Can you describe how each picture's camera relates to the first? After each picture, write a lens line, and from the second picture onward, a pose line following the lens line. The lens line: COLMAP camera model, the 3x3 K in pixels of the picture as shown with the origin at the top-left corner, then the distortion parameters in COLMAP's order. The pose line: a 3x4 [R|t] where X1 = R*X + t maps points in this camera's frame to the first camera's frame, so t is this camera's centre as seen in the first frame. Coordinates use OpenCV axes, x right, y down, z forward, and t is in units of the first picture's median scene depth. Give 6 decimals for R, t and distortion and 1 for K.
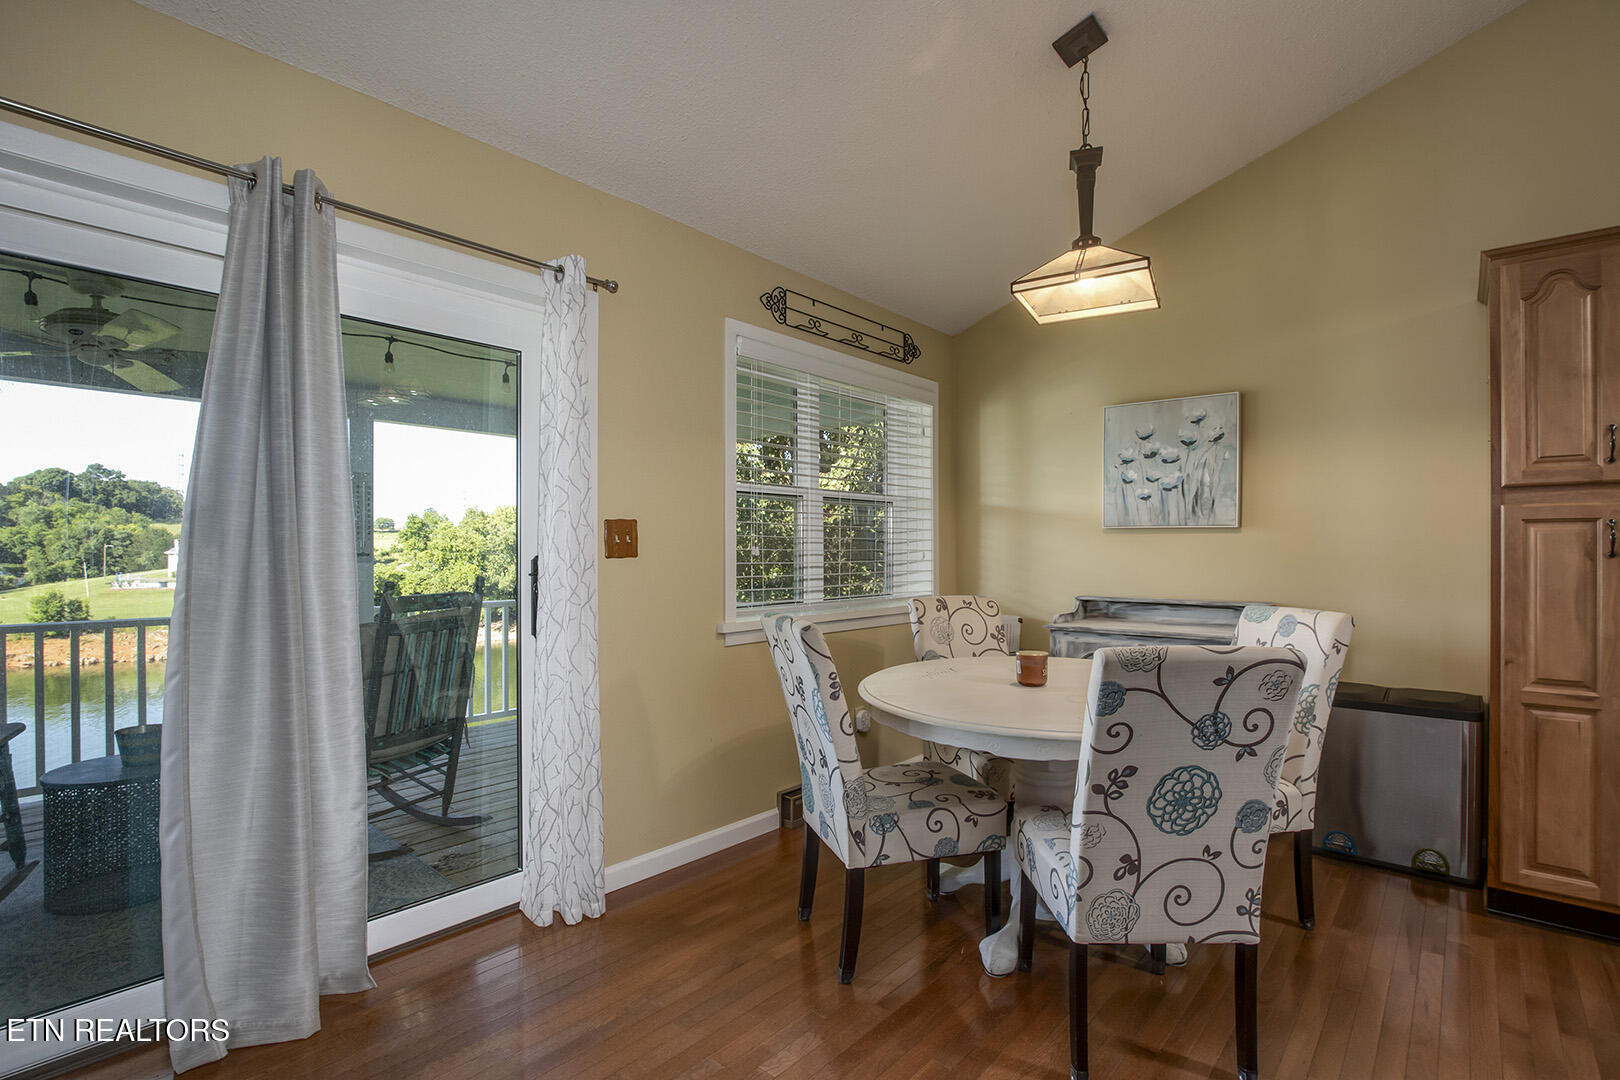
lens RADIAL K [[769.6, 0, 804.9], [0, 769.6, 547.7], [0, 0, 1]] dist [-0.025068, 0.002638]
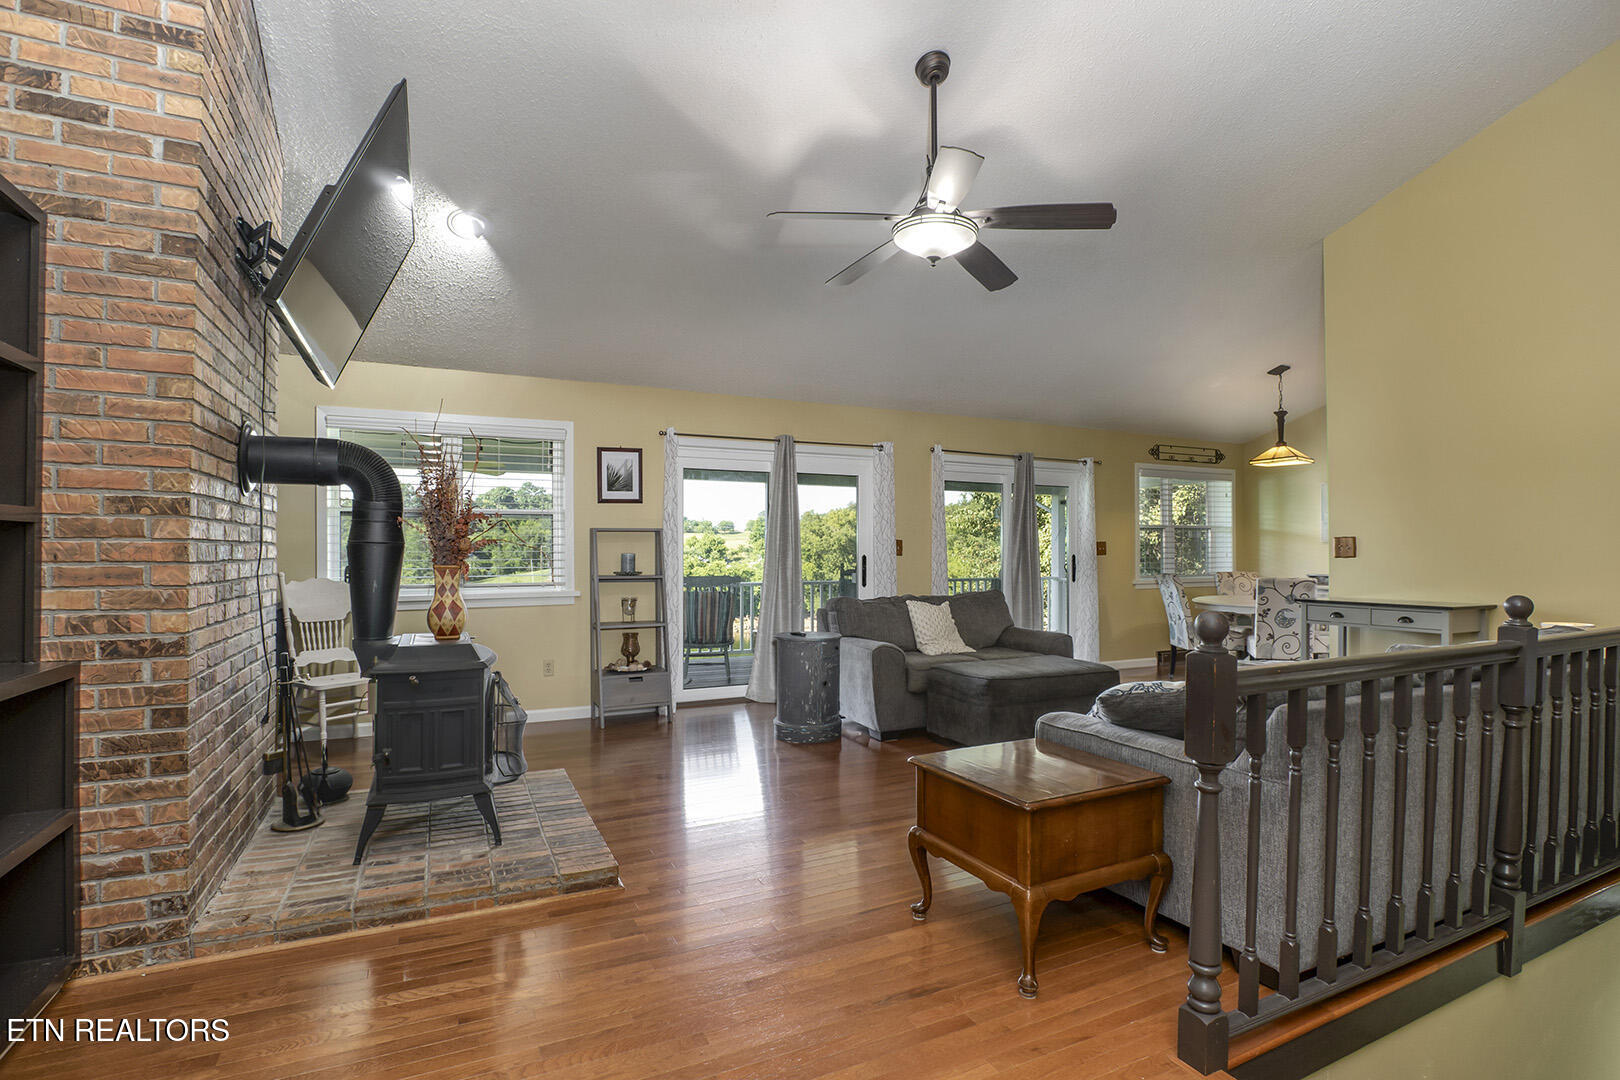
lens RADIAL K [[769.6, 0, 802.3], [0, 769.6, 548.2], [0, 0, 1]] dist [-0.025068, 0.002638]
pose [[0.919218, -0.000217, -0.393748, -0.089949], [0.000609, 0.999999, 0.000869, -0.009694], [0.393748, -0.001038, 0.919218, -1.387193]]
